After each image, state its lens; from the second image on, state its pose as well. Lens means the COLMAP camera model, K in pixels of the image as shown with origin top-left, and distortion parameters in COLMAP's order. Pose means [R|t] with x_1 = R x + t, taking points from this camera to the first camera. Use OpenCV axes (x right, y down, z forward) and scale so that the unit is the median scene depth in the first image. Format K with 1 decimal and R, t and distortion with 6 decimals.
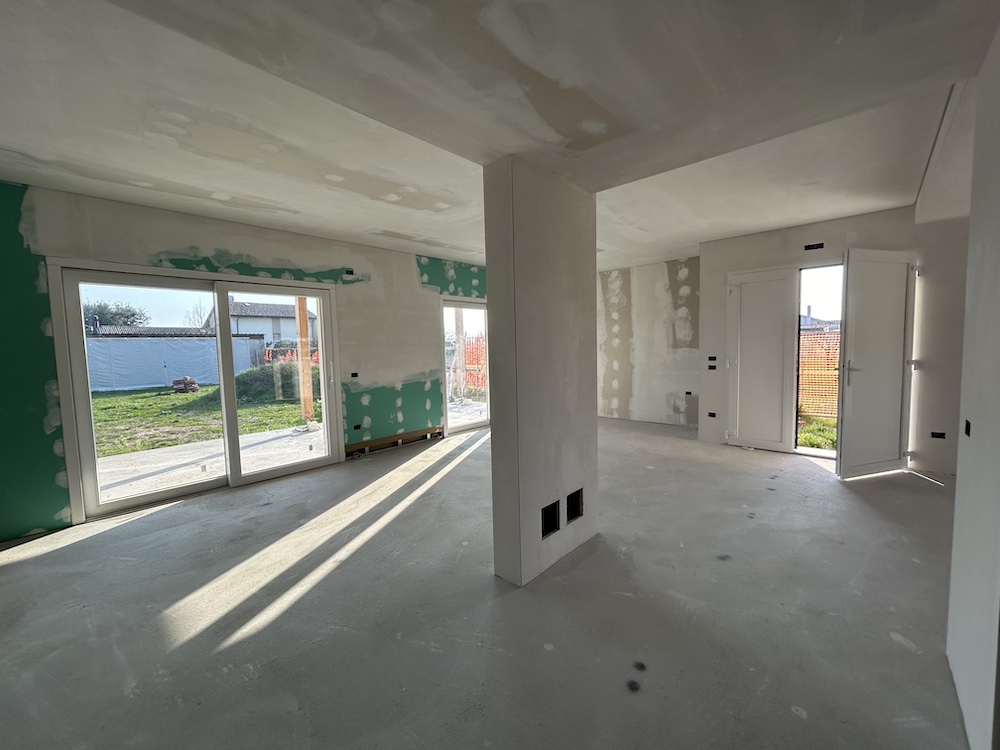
lens RADIAL K [[404.5, 0, 500.0], [0, 404.5, 375.0], [0, 0, 1]] dist [0.010999, -0.000028]
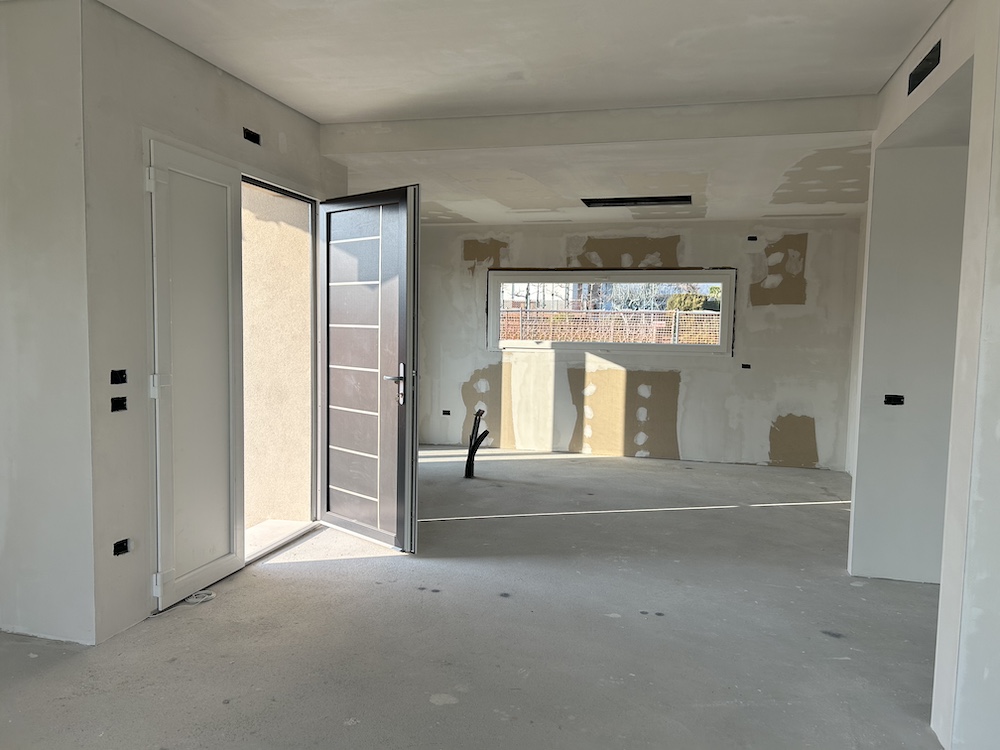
lens RADIAL K [[752.6, 0, 500.0], [0, 752.6, 375.0], [0, 0, 1]] dist [0.005281, 0.001063]
pose [[-0.469347, -0.043521, 0.881941, -0.191207], [0.061614, 0.994736, 0.081876, -0.088238], [-0.880862, 0.092768, -0.464195, 1.222532]]
